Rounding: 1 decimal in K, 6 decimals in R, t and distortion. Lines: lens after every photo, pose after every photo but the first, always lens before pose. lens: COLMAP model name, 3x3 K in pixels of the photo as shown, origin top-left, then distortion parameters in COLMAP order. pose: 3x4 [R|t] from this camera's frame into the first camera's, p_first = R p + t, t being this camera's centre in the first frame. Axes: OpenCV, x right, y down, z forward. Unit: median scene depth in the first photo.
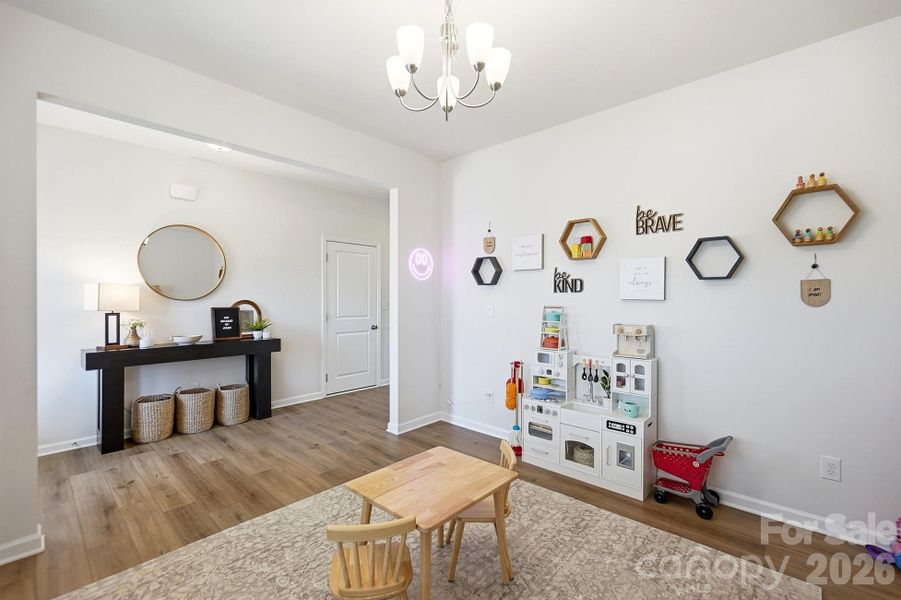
lens RADIAL K [[396.6, 0, 449.7], [0, 396.6, 296.8], [0, 0, 1]] dist [-0.007663, -0.000285]
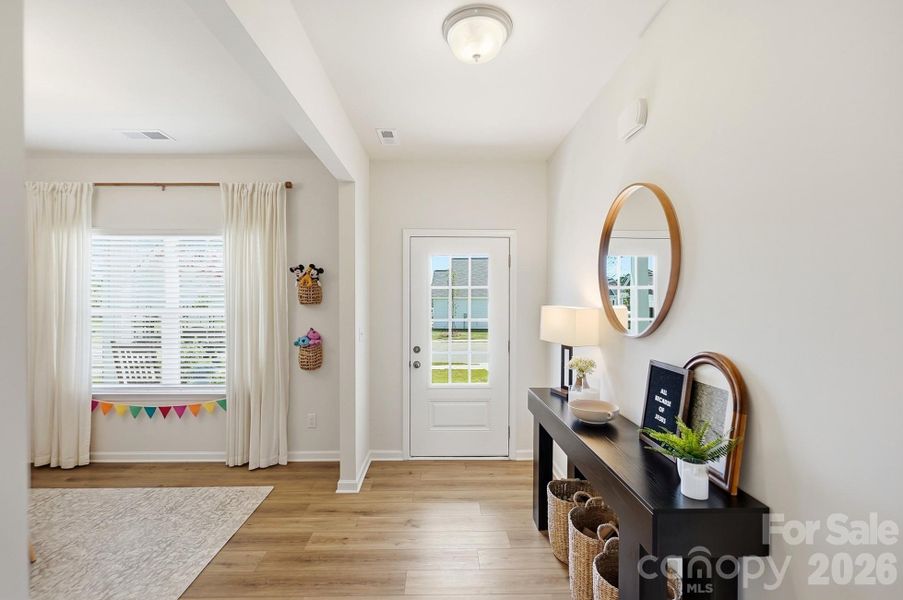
lens RADIAL K [[397.5, 0, 449.7], [0, 397.5, 299.4], [0, 0, 1]] dist [-0.007663, -0.000285]
pose [[-0.723861, -0.009578, -0.689880, -0.248229], [-0.007787, 0.999953, -0.005713, -0.053294], [0.689902, 0.001236, -0.723902, 1.861240]]
